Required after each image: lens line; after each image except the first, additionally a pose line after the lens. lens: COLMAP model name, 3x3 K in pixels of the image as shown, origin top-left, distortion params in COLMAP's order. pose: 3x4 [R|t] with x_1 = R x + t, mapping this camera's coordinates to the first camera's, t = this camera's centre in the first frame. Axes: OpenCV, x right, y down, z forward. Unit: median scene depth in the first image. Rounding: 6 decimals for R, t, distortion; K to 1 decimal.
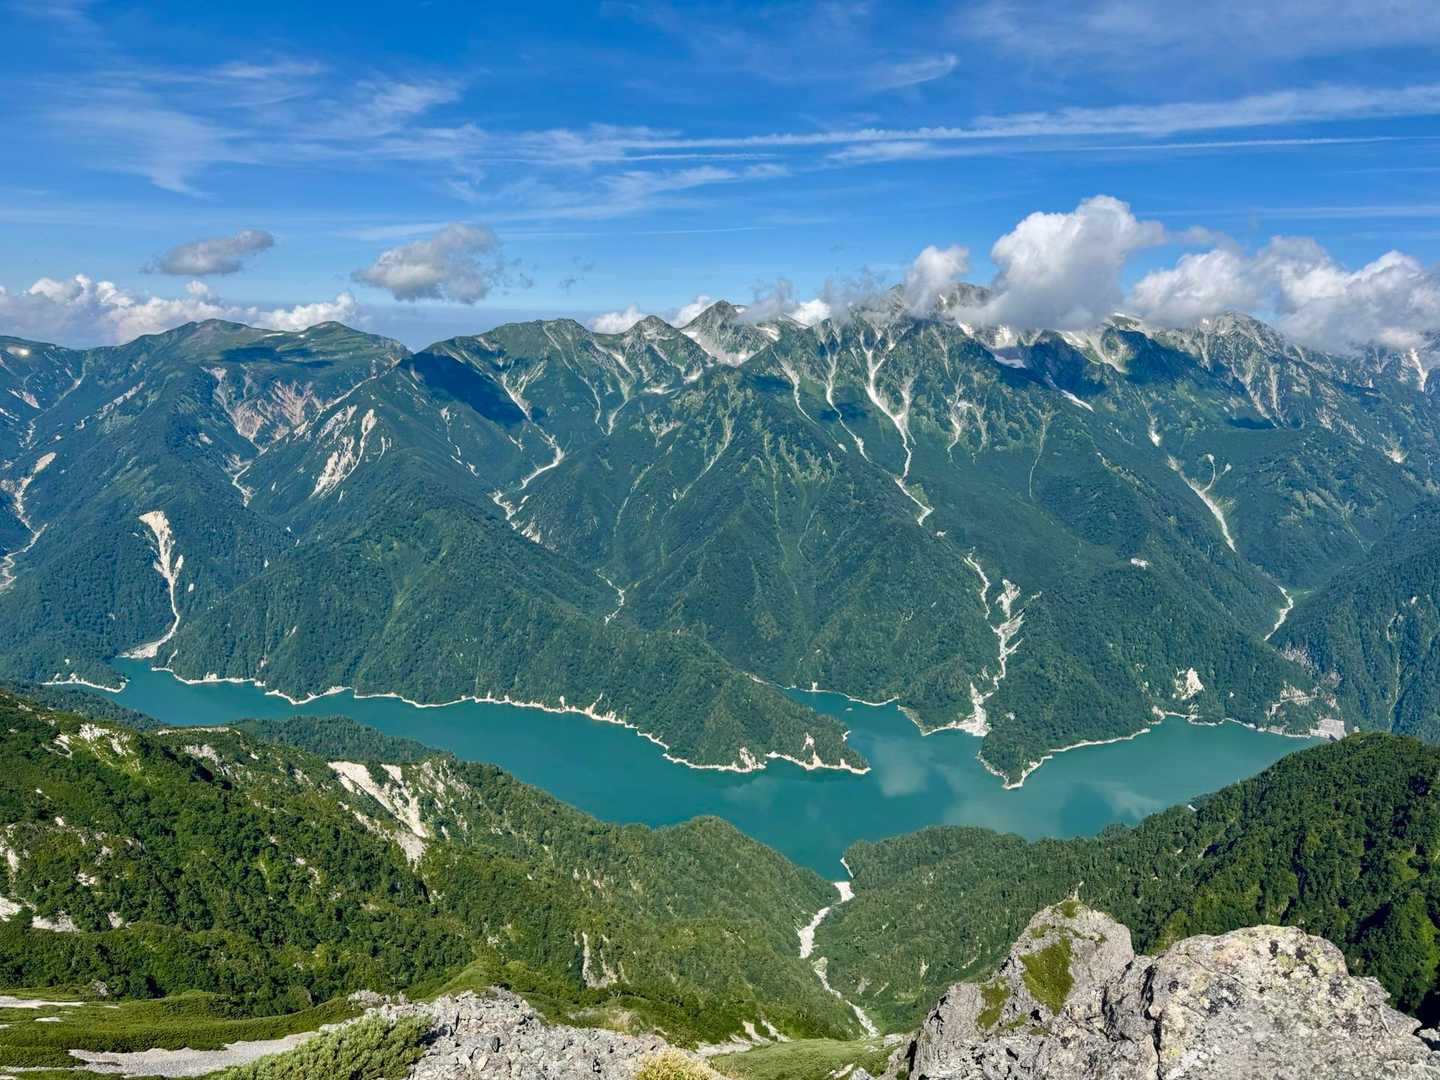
lens RADIAL K [[1026.5, 0, 702.0], [0, 1026.5, 545.2], [0, 0, 1]] dist [0.069570, -0.088233]
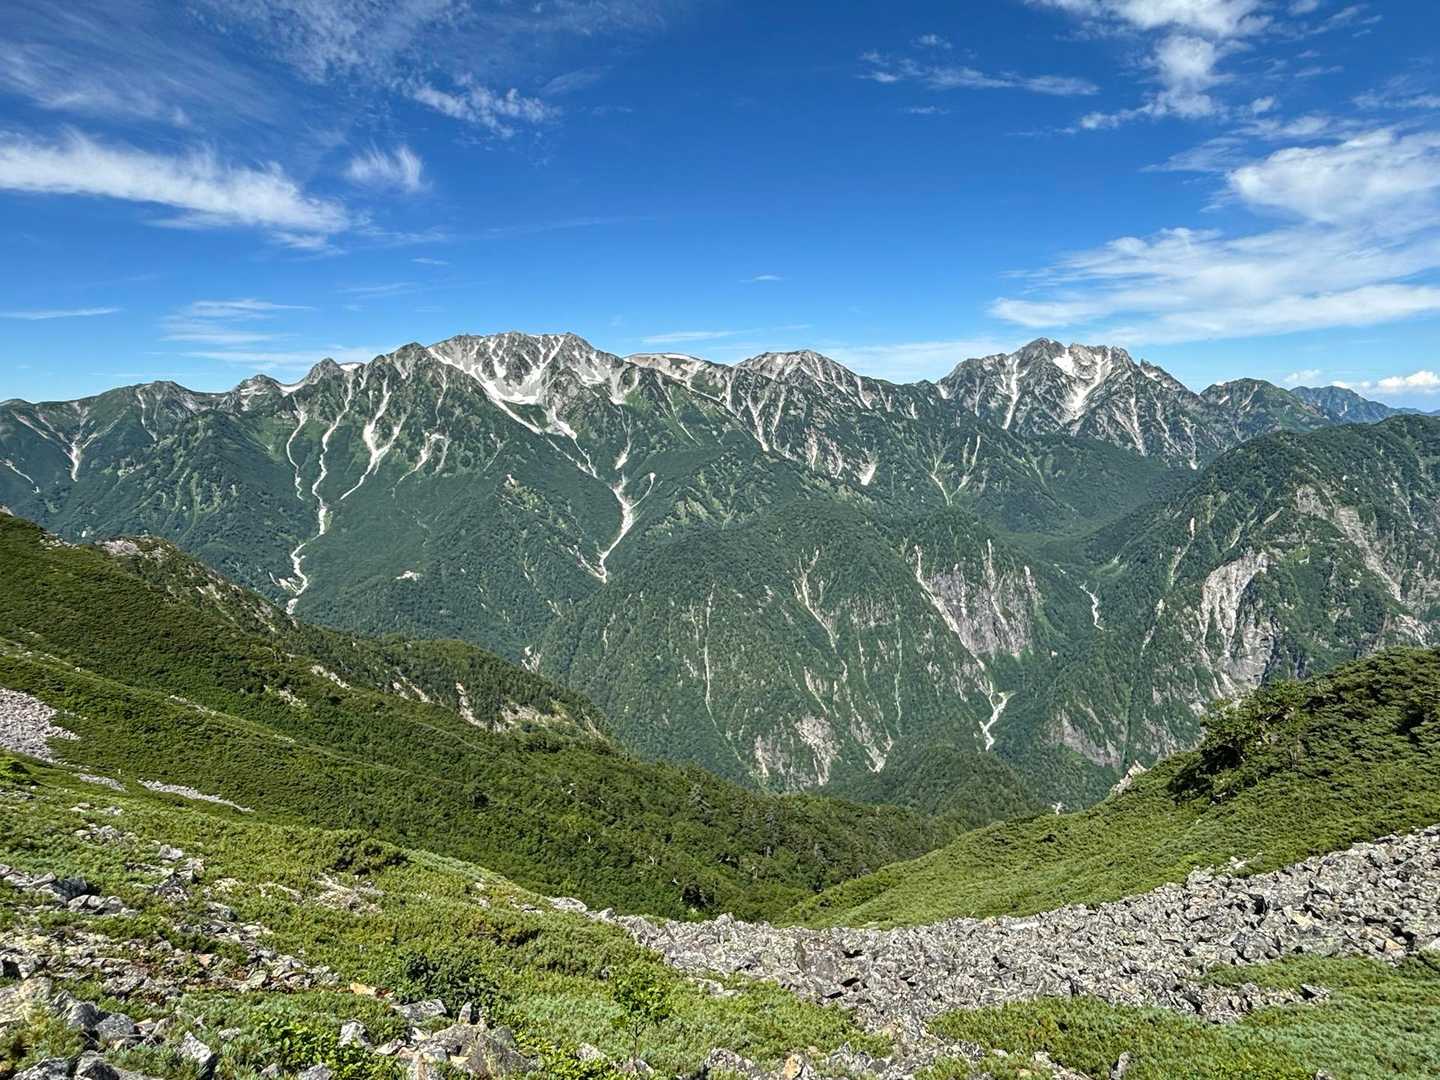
lens RADIAL K [[847.2, 0, 720.0], [0, 847.2, 540.0], [0, 0, 1]] dist [0.087147, -0.125282]
pose [[0.998807, -0.047664, -0.010629, 0.582425], [0.046992, 0.997303, -0.056375, 0.035720], [0.013287, 0.055808, 0.998353, 0.133032]]
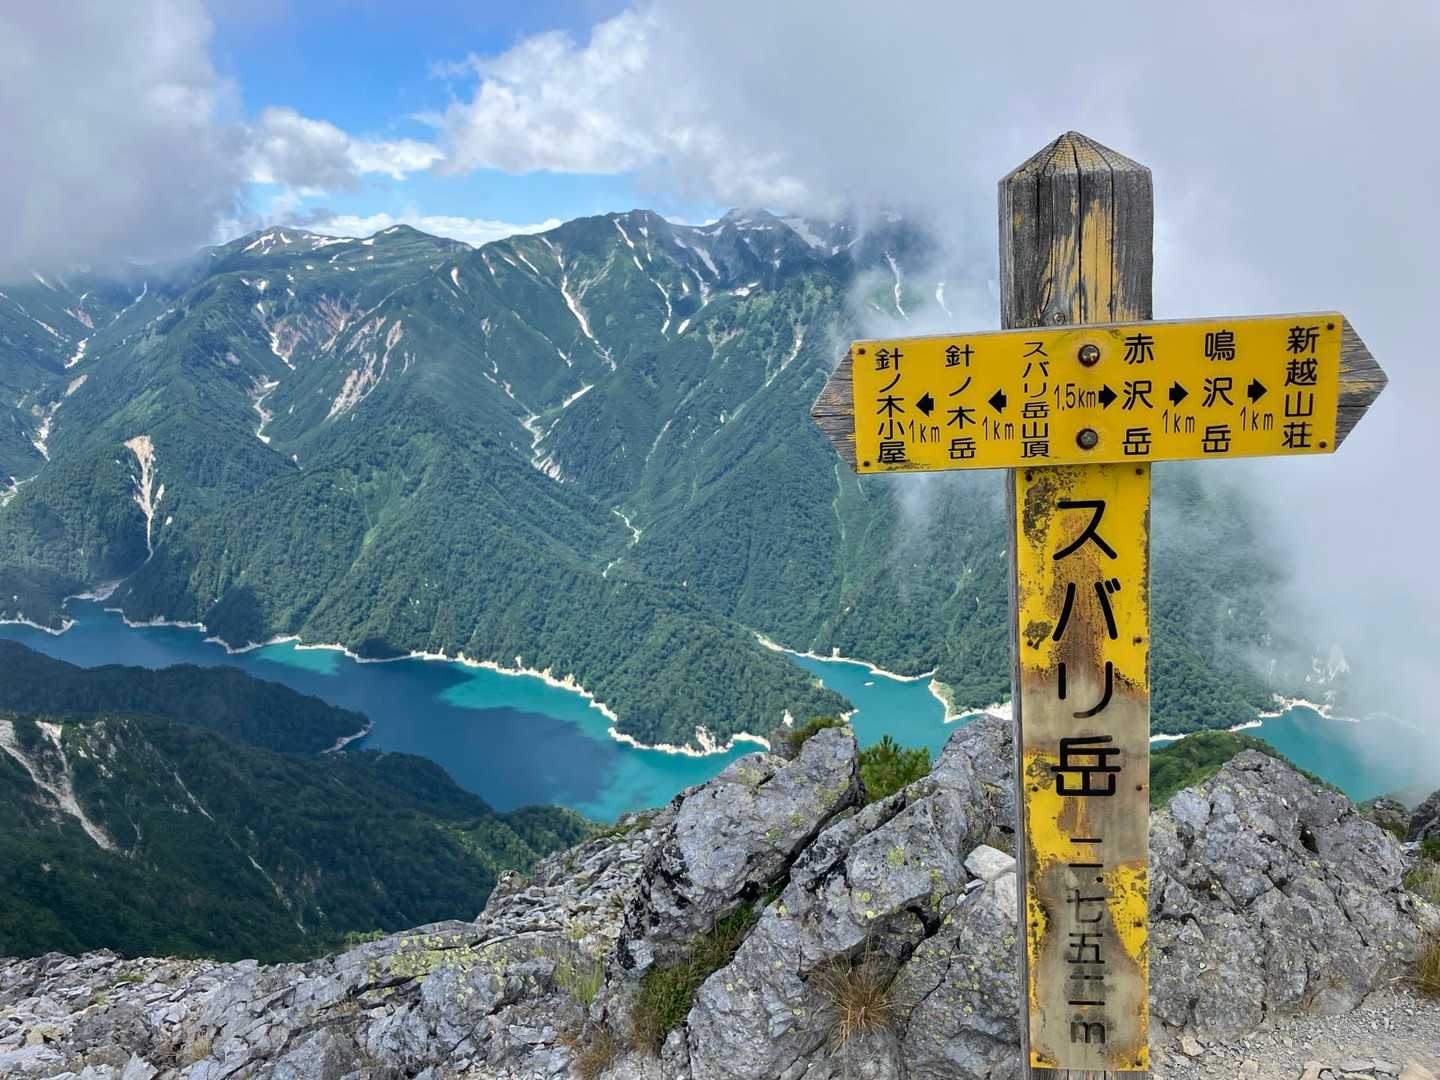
lens RADIAL K [[1204.9, 0, 720.2], [0, 1204.9, 511.9], [0, 0, 1]] dist [-0.000224, -0.002939]
pose [[0.984736, 0.012019, -0.173638, 0.128204], [-0.008689, 0.999764, 0.019924, 0.006881], [0.173836, -0.018111, 0.984608, 0.049768]]
